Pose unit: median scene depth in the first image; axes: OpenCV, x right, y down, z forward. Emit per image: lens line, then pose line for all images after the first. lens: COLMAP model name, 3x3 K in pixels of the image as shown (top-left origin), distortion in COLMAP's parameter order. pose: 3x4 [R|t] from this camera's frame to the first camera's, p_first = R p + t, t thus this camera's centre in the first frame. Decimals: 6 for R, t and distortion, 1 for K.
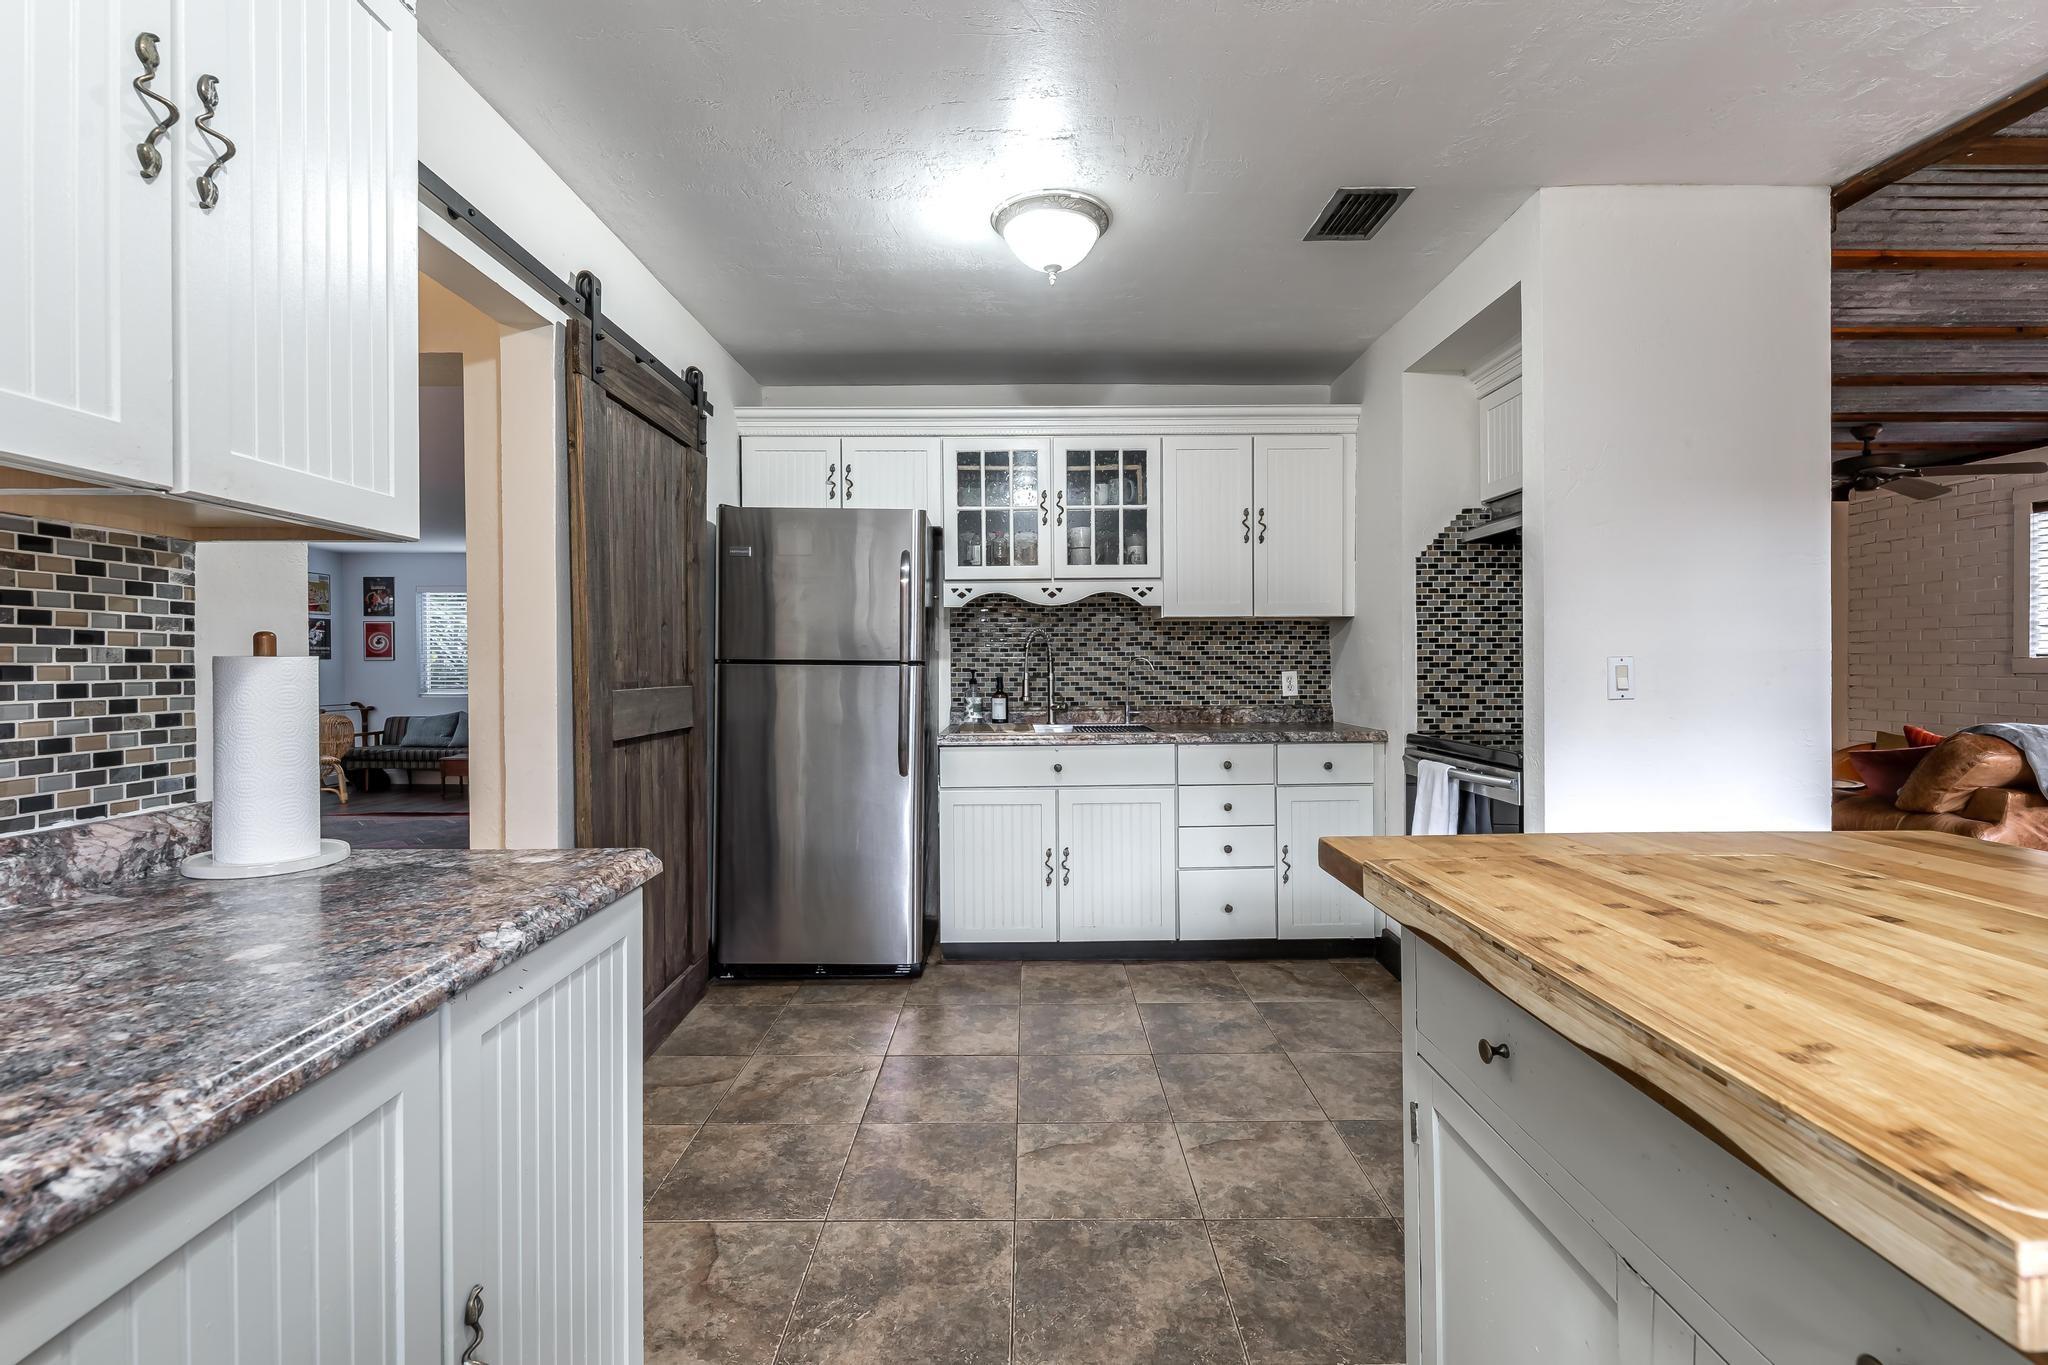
lens RADIAL K [[910.2, 0, 1035.4], [0, 910.2, 669.8], [0, 0, 1]] dist [0.005874, 0.000296]
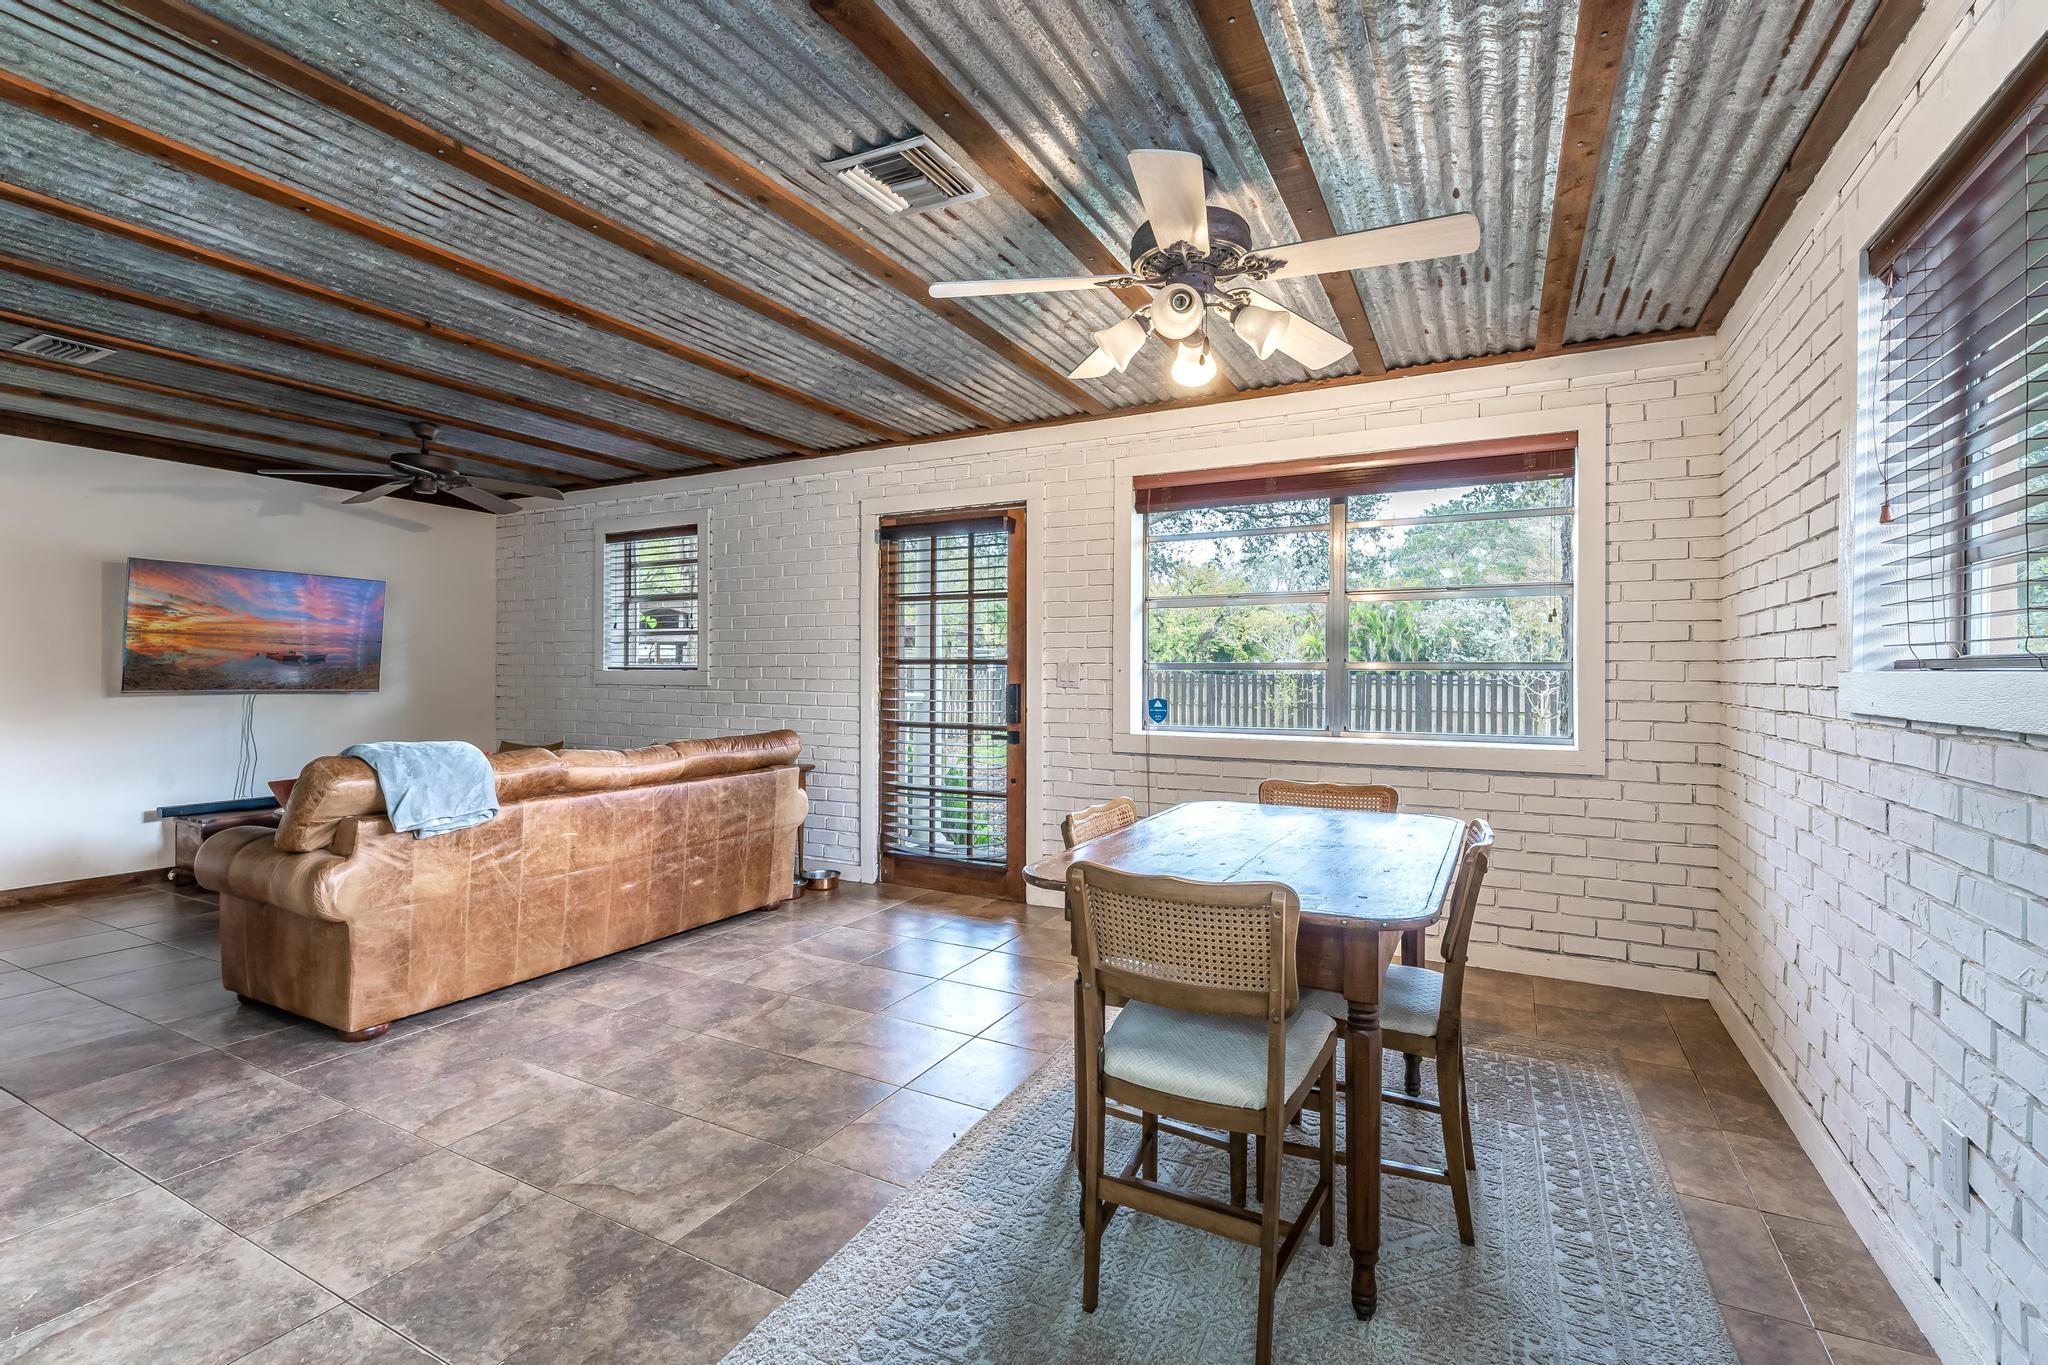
lens RADIAL K [[910.2, 0, 1026.6], [0, 910.2, 677.3], [0, 0, 1]] dist [0.005874, 0.000296]
pose [[0.481054, 0.001904, 0.876689, 2.061795], [-0.000415, 0.999998, -0.001944, -0.016936], [-0.876691, 0.000571, 0.481053, 0.011625]]
